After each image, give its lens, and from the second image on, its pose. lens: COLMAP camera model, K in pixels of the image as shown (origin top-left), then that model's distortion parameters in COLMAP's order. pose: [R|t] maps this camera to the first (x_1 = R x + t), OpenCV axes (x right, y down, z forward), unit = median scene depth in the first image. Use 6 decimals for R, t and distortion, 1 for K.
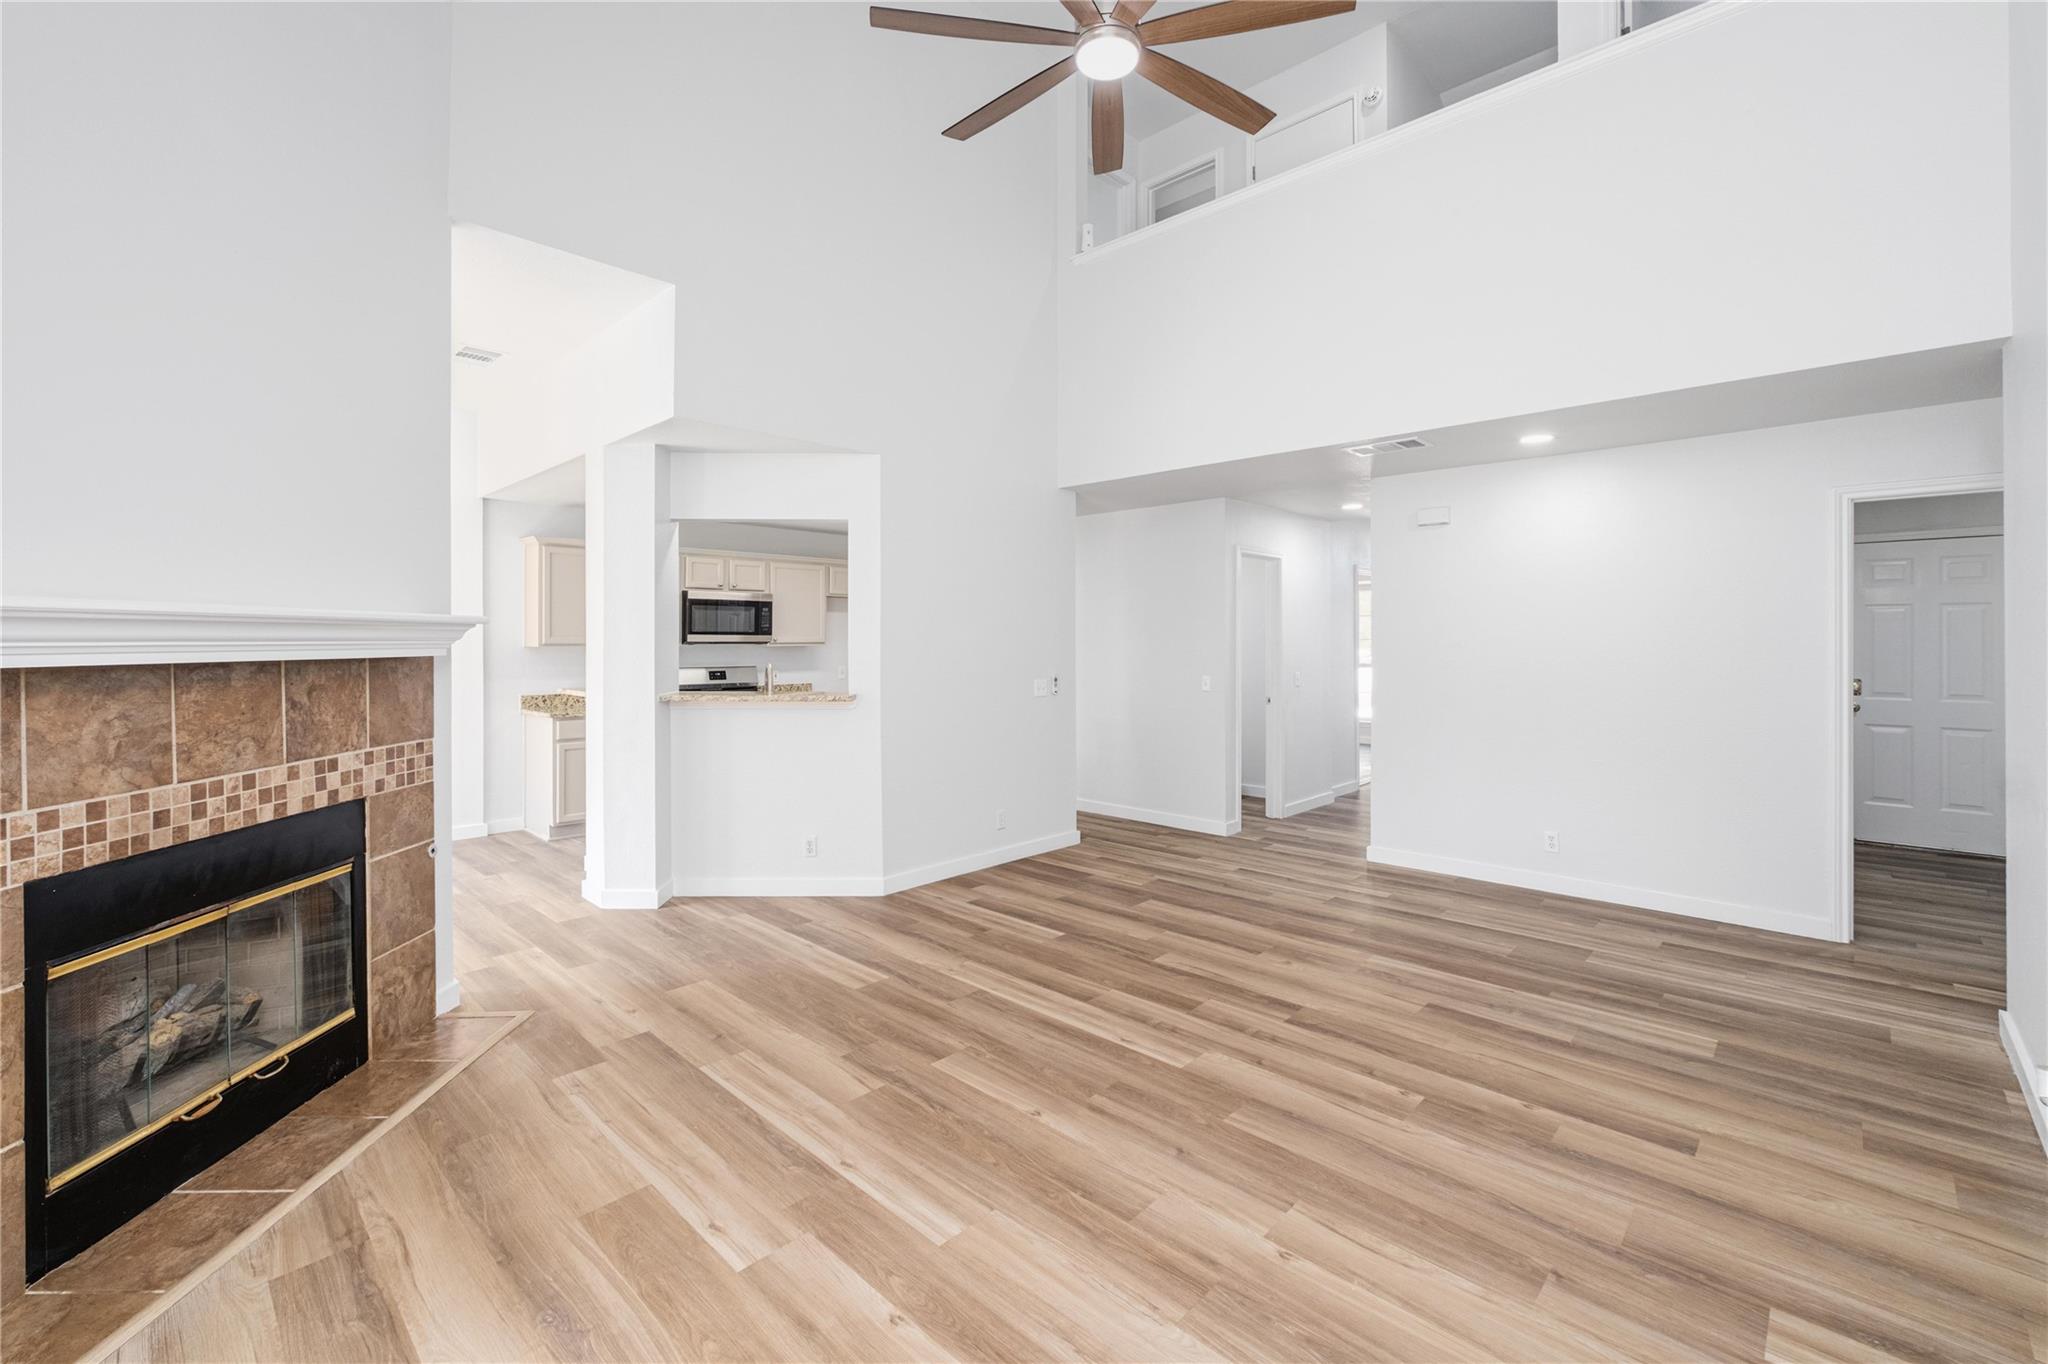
lens RADIAL K [[862.1, 0, 1027.3], [0, 862.1, 639.1], [0, 0, 1]] dist [-0.024969, 0.009248]
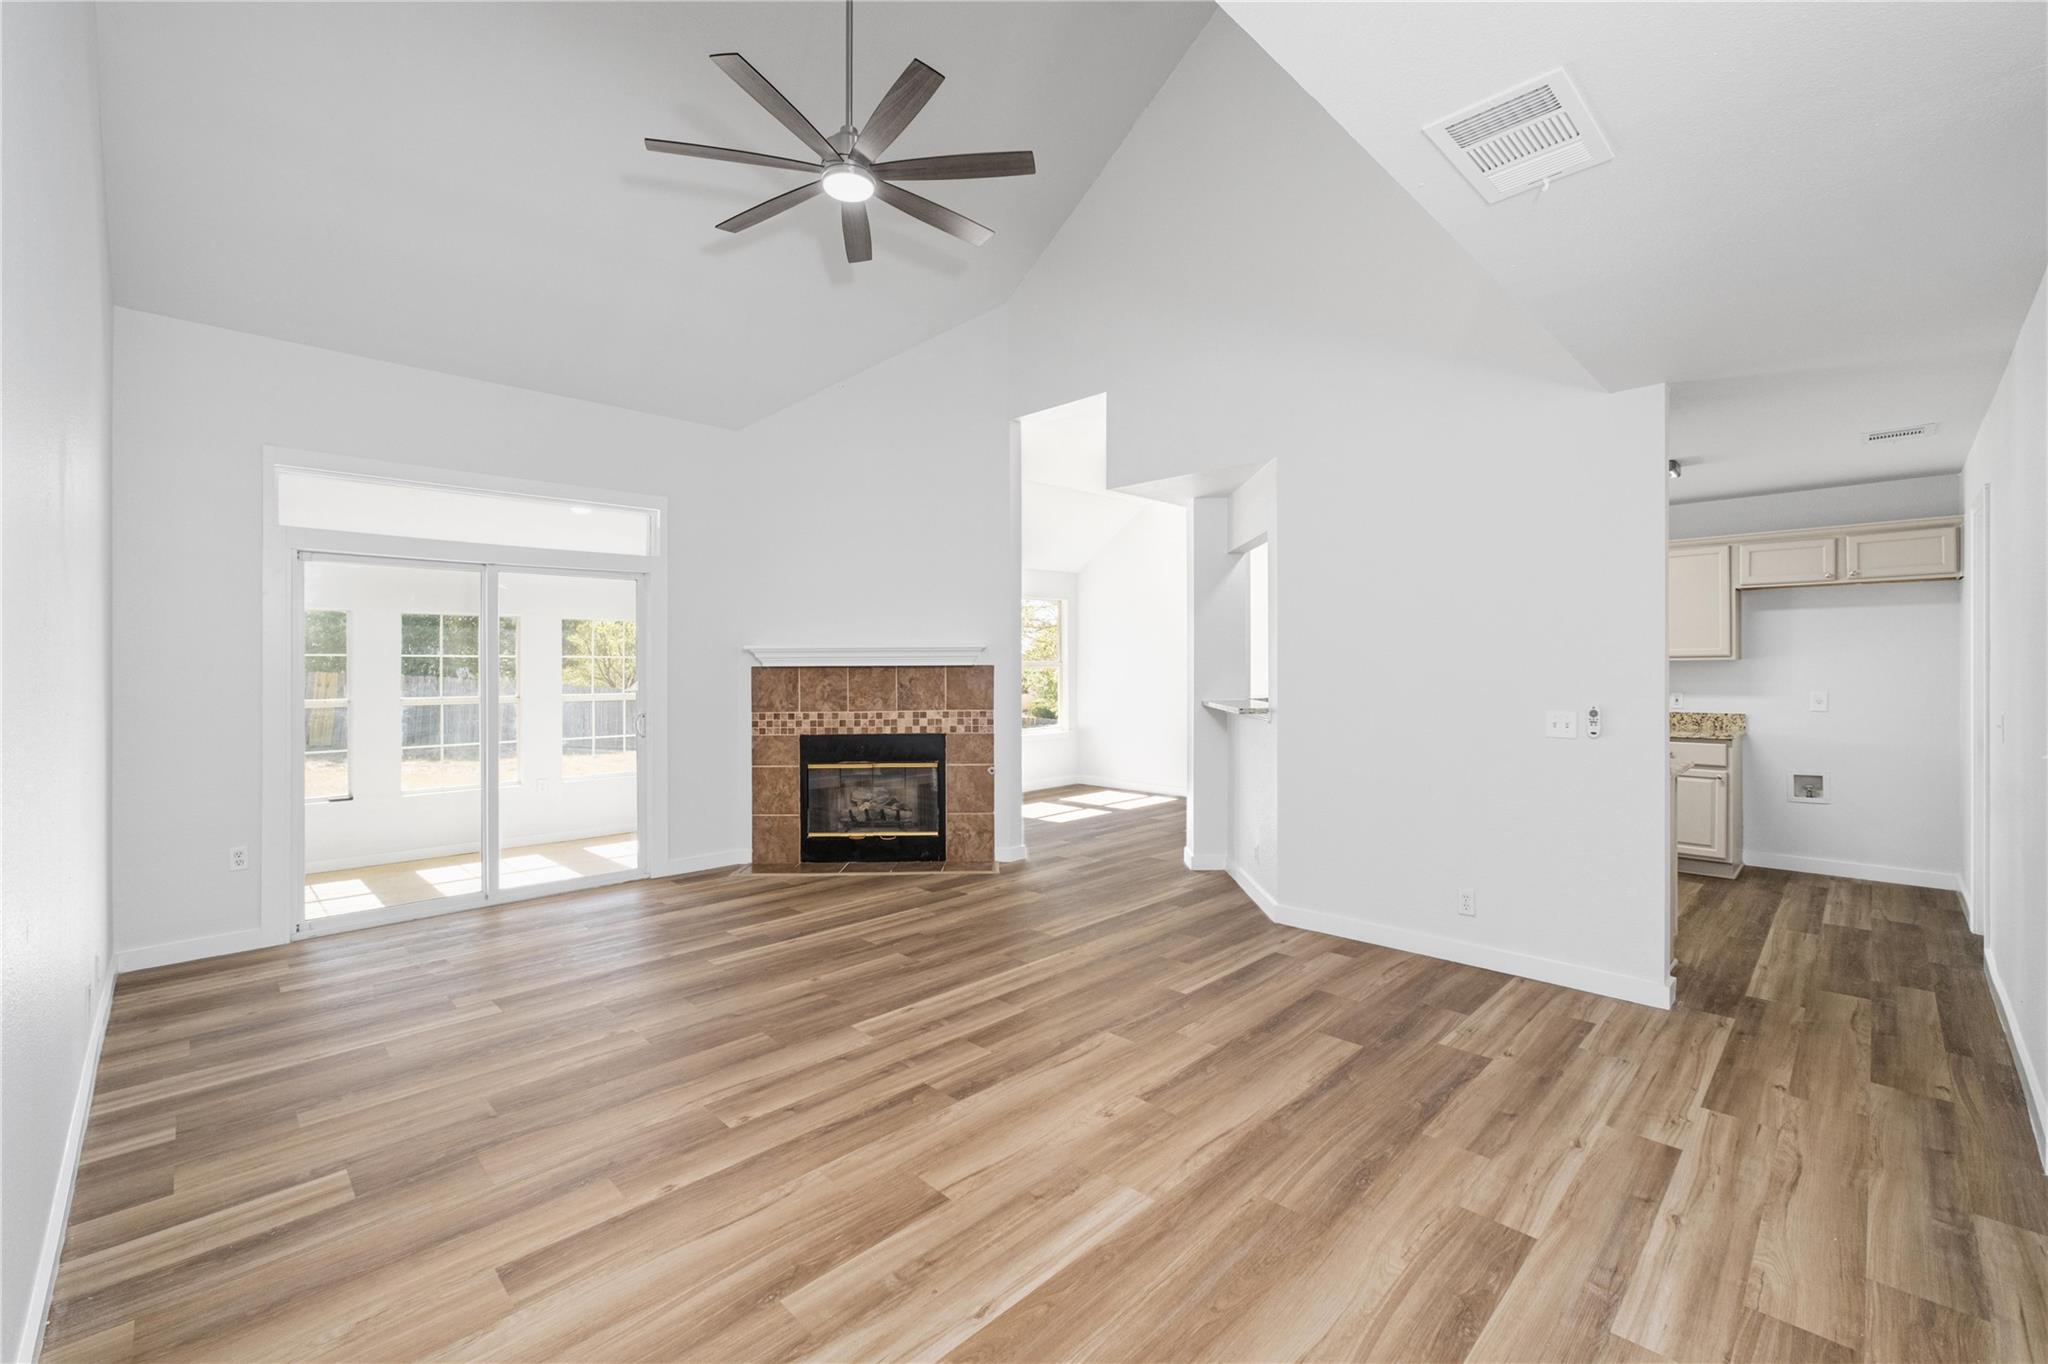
lens RADIAL K [[865.4, 0, 1032.5], [0, 865.4, 662.9], [0, 0, 1]] dist [-0.024694, 0.010012]
pose [[-0.022590, -0.003076, -0.999740, 1.373059], [0.007209, 0.999969, -0.003239, 0.024703], [0.999719, -0.007280, -0.022567, 1.322073]]
